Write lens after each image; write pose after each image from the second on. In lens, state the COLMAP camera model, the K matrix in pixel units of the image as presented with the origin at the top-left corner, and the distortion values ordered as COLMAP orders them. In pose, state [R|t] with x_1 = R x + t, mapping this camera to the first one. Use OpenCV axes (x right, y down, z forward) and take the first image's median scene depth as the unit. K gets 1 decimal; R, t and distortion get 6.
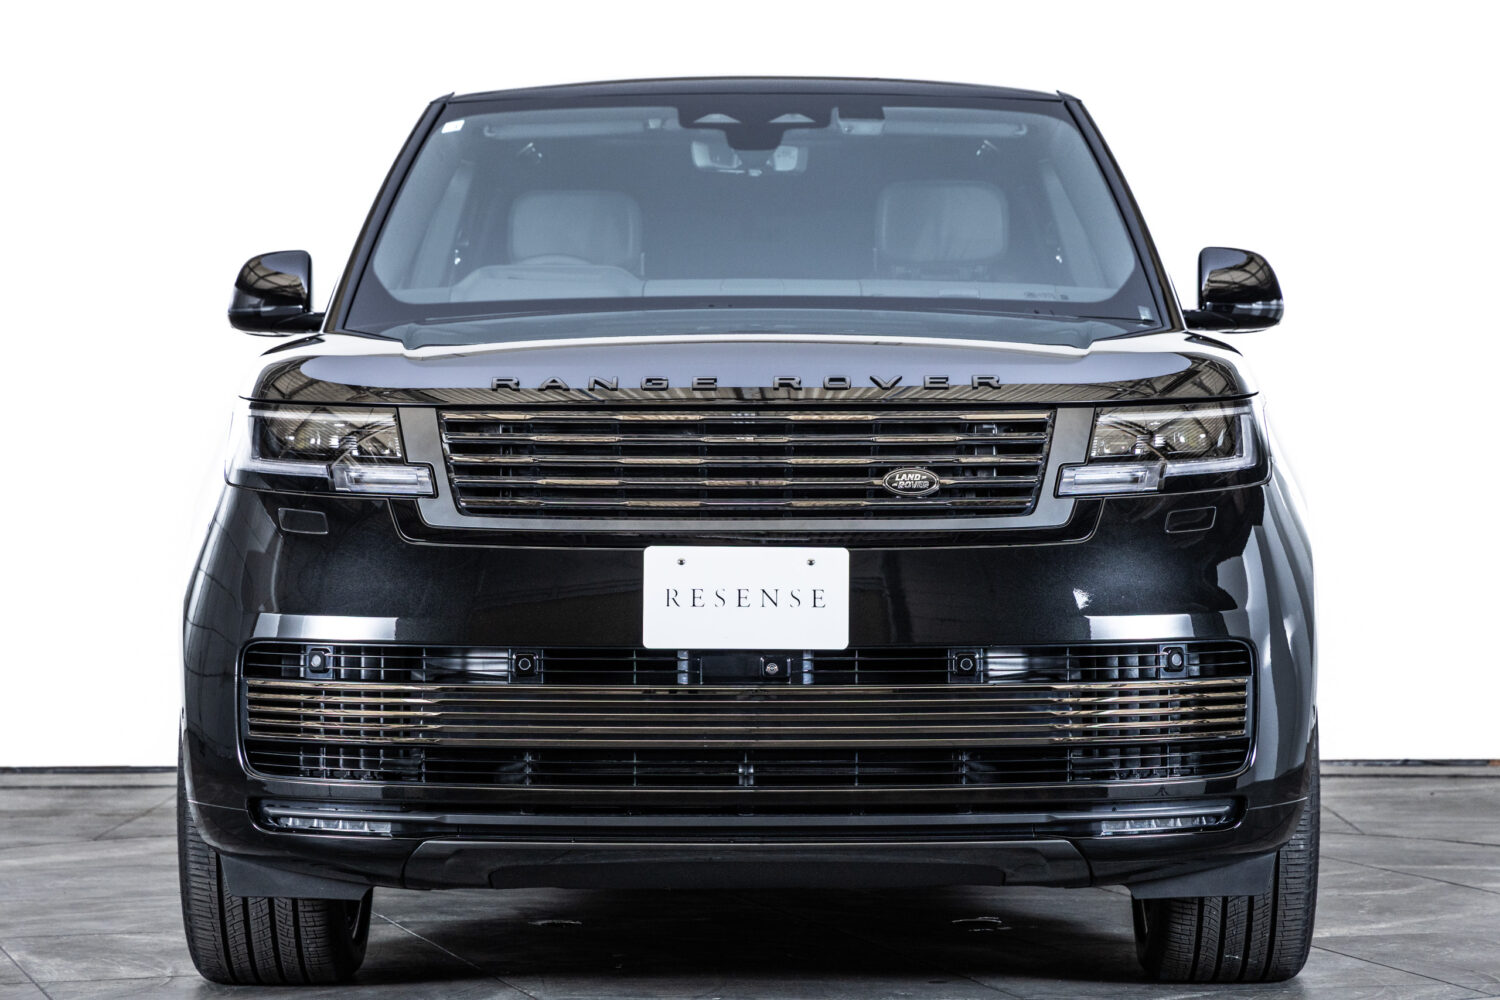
lens RADIAL K [[4502.9, 0, 747.7], [0, 4502.9, 502.9], [0, 0, 1]] dist [-0.038580, 0.000000]
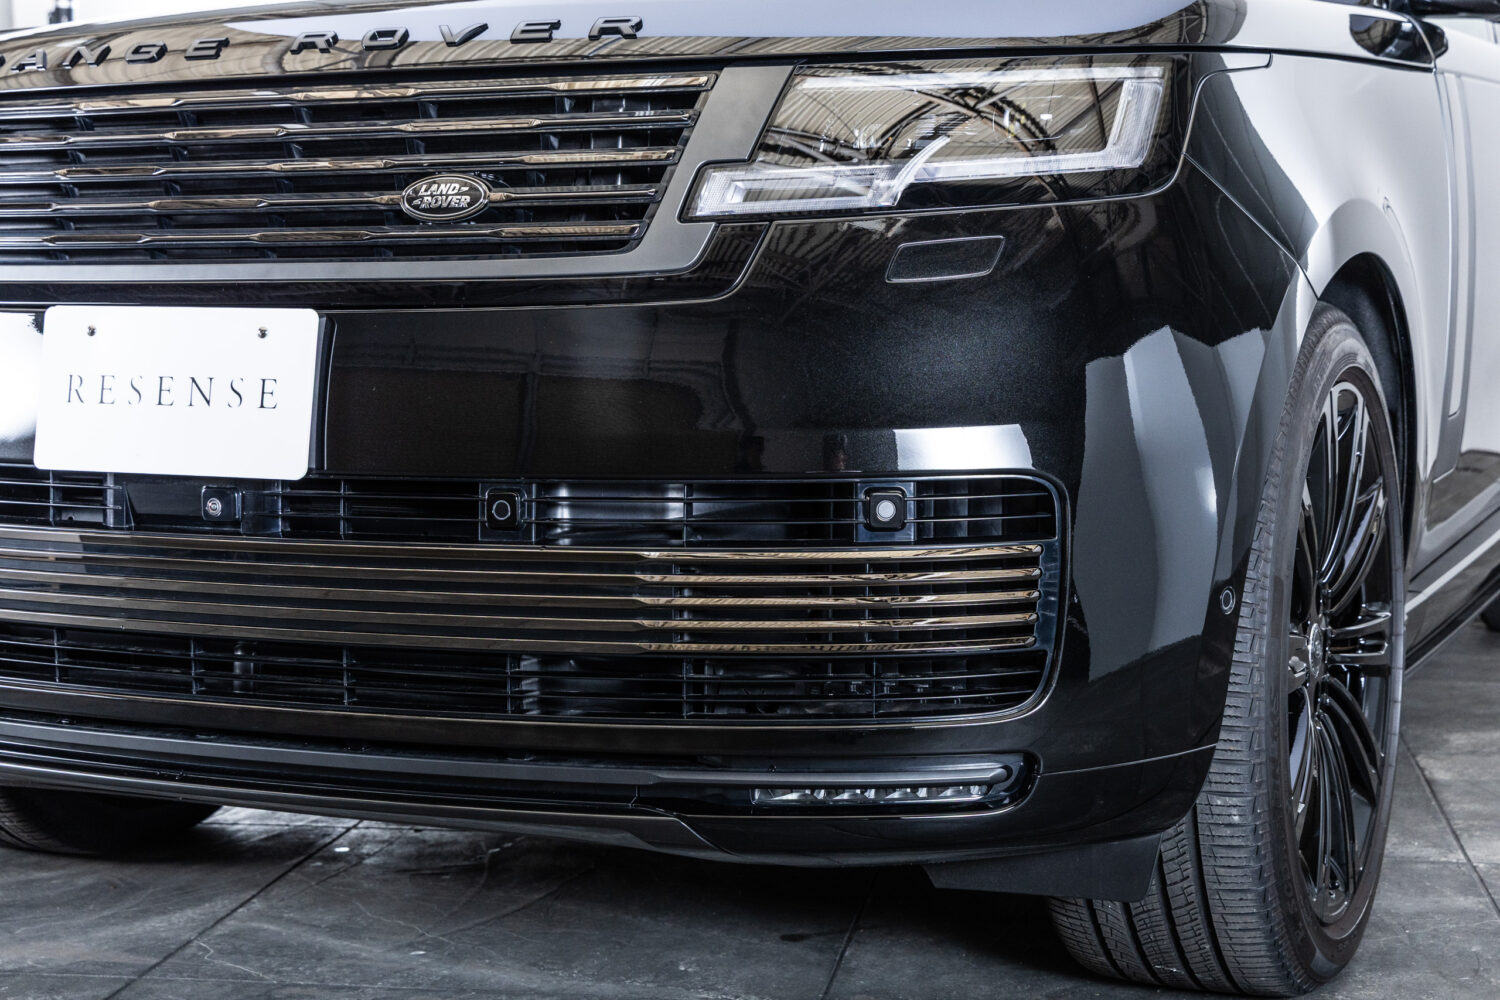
lens RADIAL K [[2378.2, 0, 739.8], [0, 2378.2, 498.9], [0, 0, 1]] dist [0.022710, 0.000000]
pose [[0.907464, 0.033426, -0.418798, 0.201105], [0.003561, 0.996182, 0.087227, 0.007568], [0.420114, -0.080647, 0.903880, 0.721900]]
